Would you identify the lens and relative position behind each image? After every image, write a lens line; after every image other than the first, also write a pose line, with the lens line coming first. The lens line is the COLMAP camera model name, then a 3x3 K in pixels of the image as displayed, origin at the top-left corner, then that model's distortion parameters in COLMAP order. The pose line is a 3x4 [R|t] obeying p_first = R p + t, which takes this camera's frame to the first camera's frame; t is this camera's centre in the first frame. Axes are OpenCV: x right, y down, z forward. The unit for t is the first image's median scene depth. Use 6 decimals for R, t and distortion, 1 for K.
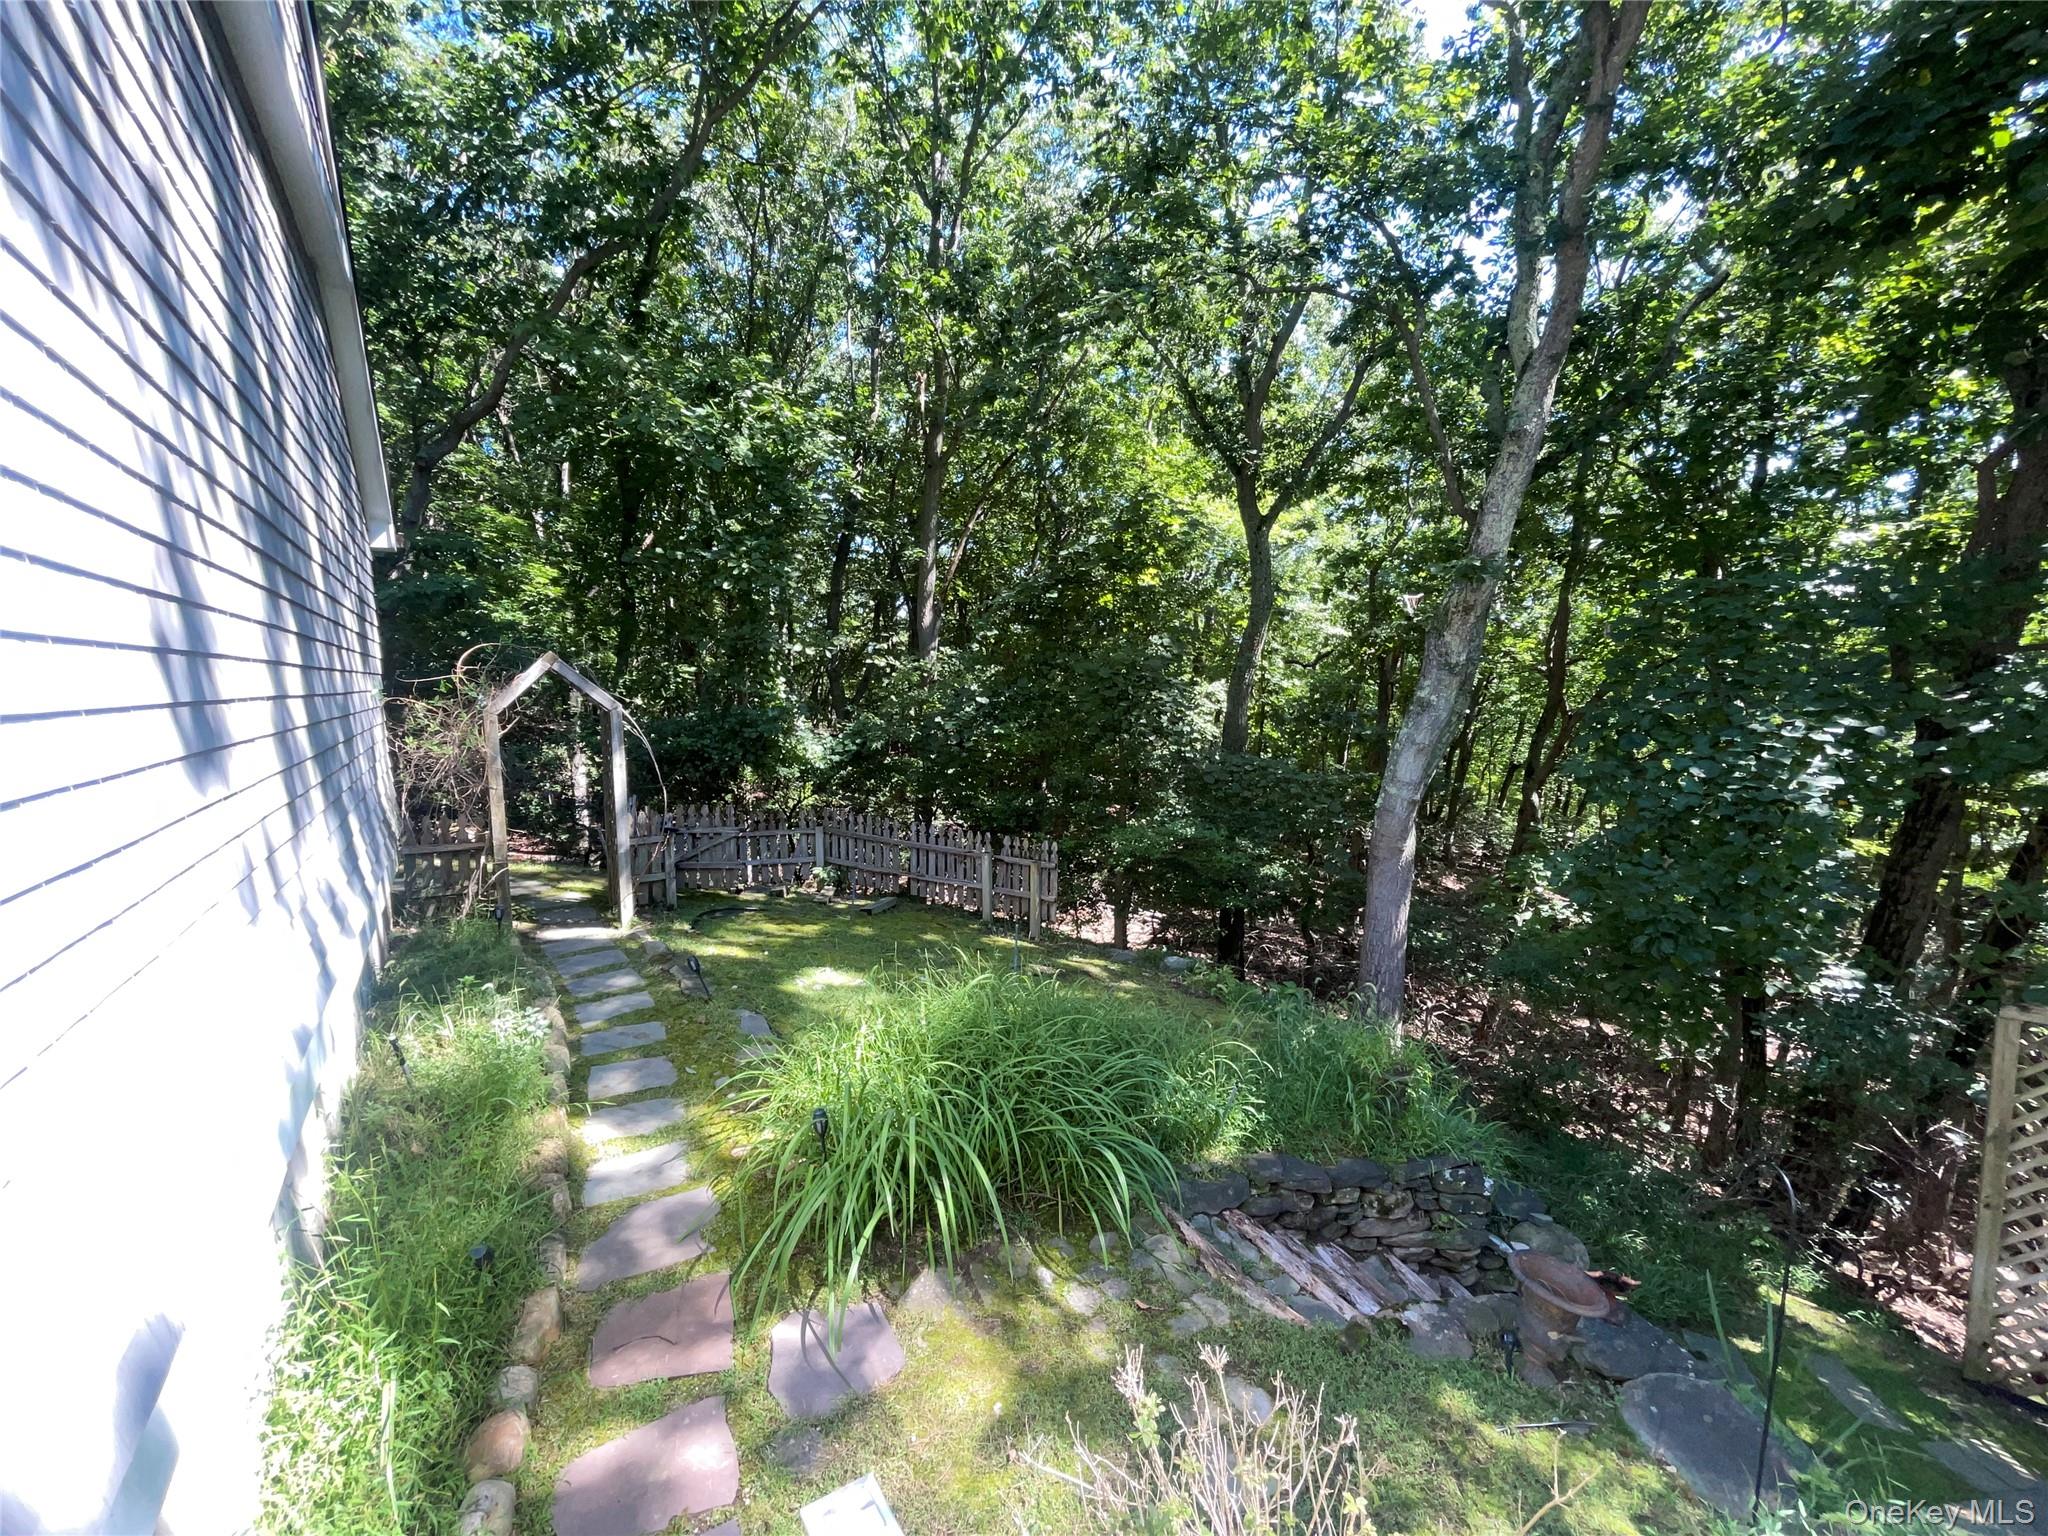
lens RADIAL K [[831.2, 0, 1018.6], [0, 831.2, 762.8], [0, 0, 1]] dist [-0.002378, 0.000477]
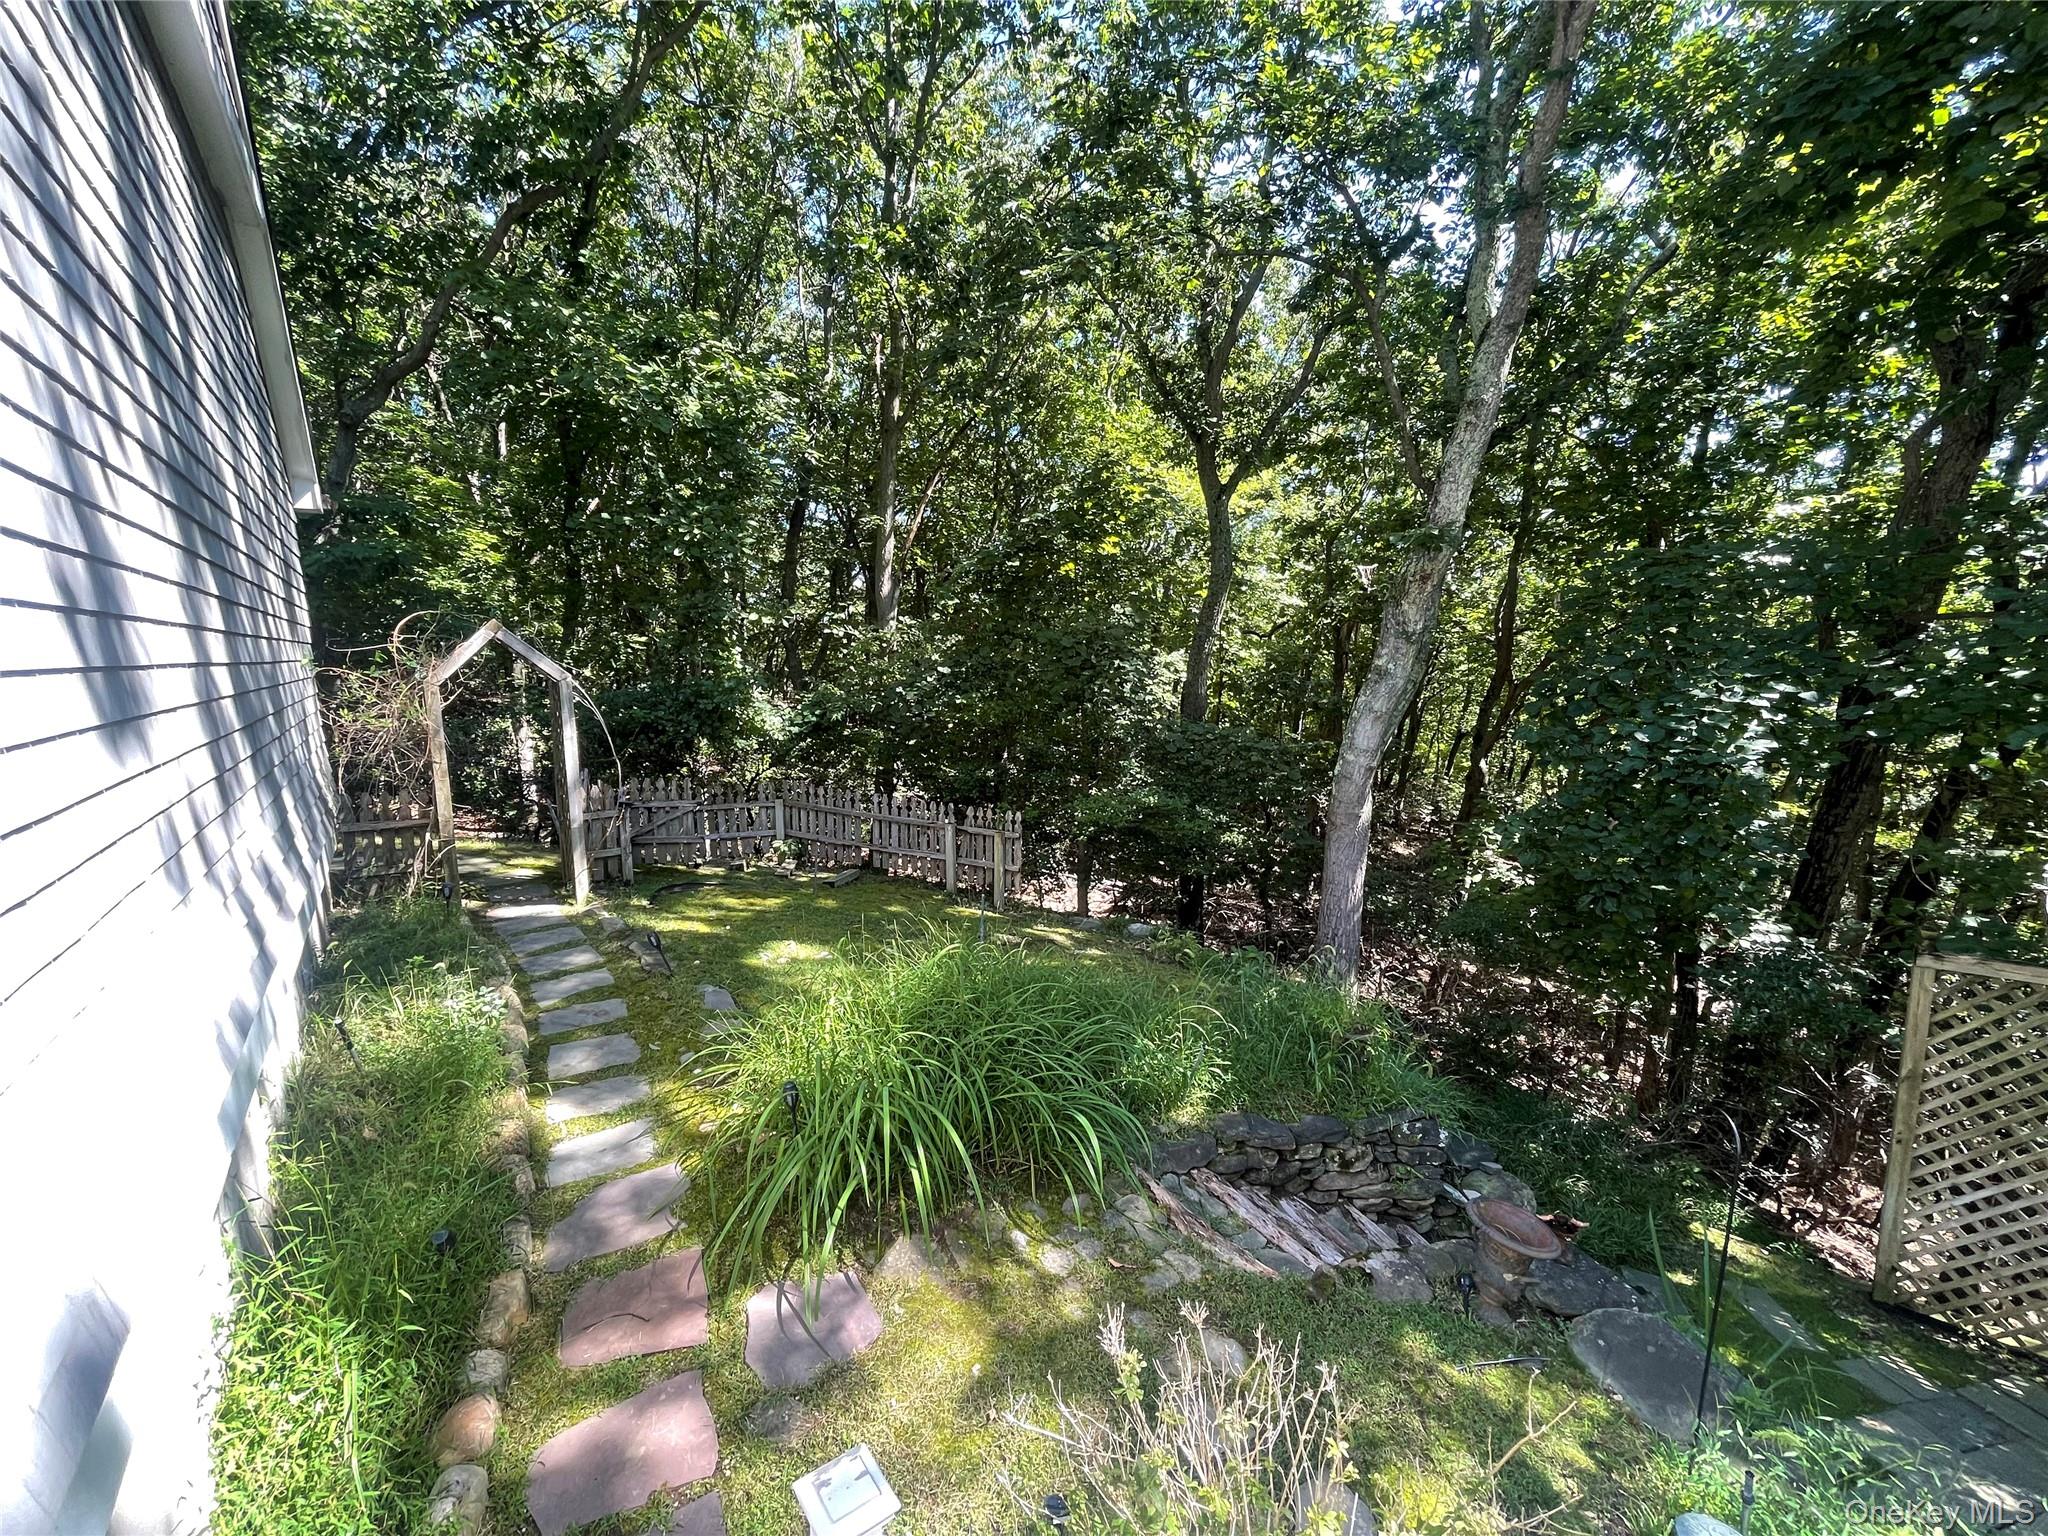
lens RADIAL K [[831.2, 0, 1018.6], [0, 831.2, 762.8], [0, 0, 1]] dist [-0.002378, 0.000477]
pose [[0.998702, -0.008040, 0.050304, -0.006260], [0.006325, 0.999396, 0.034172, 0.002108], [-0.050549, -0.033809, 0.998149, 0.005094]]
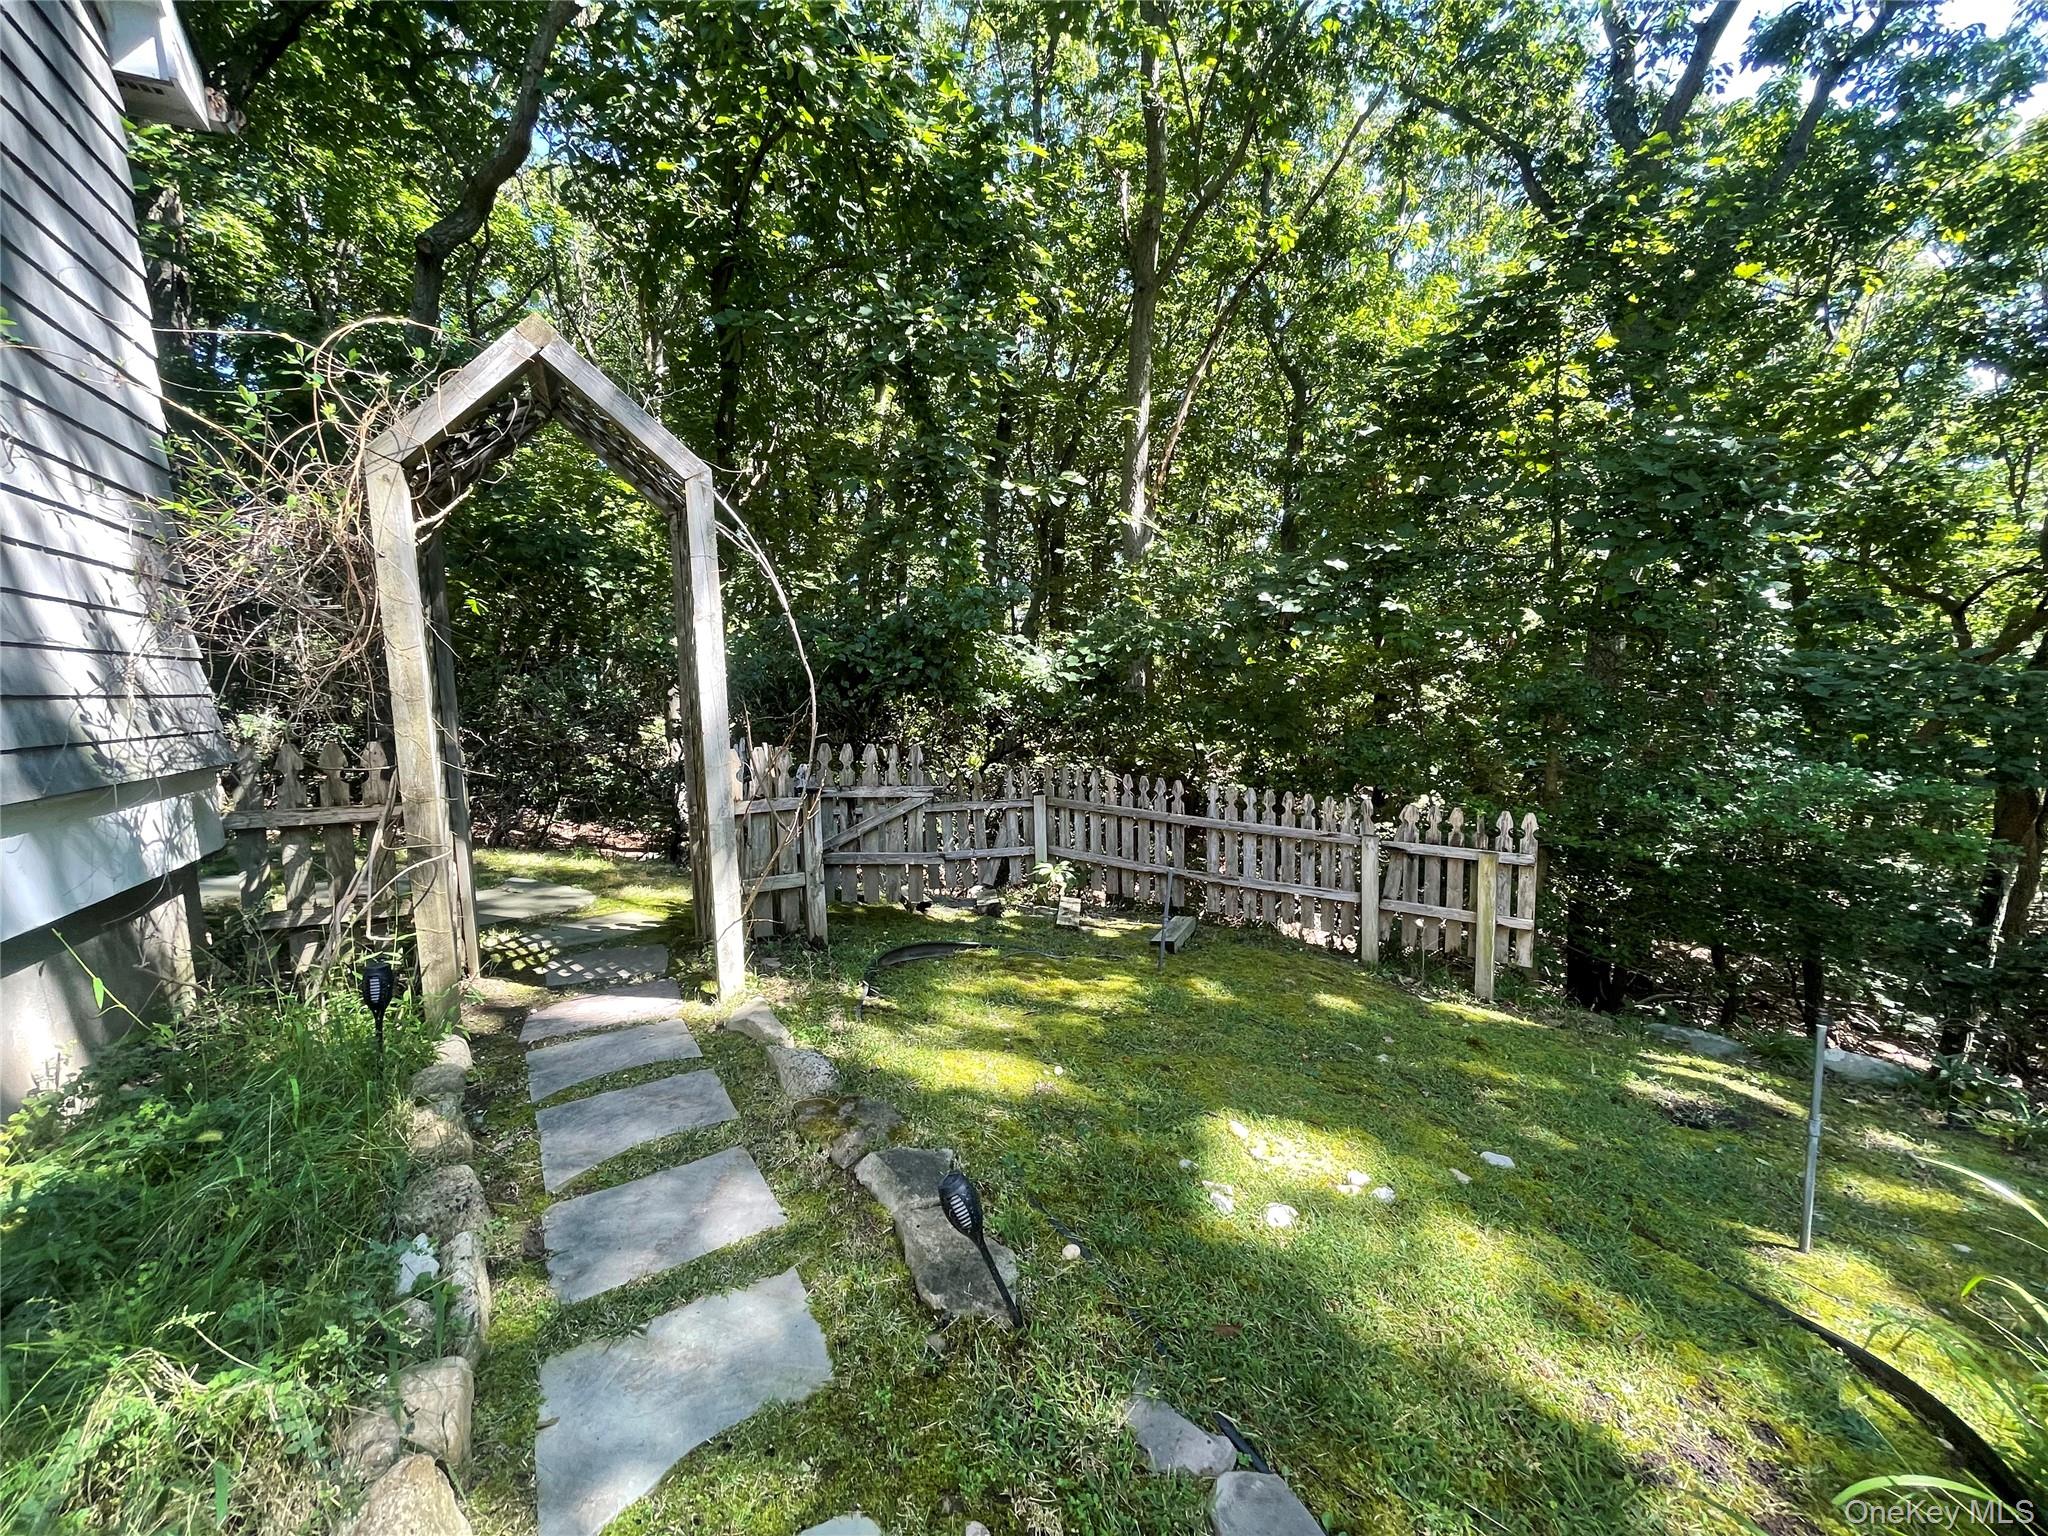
lens RADIAL K [[822.3, 0, 1026.0], [0, 822.3, 801.6], [0, 0, 1]] dist [-0.000419, -0.009591]
pose [[0.996039, -0.006471, -0.088684, -0.231403], [0.010461, 0.998950, 0.044599, 0.064024], [0.088302, -0.045350, 0.995061, 0.483608]]
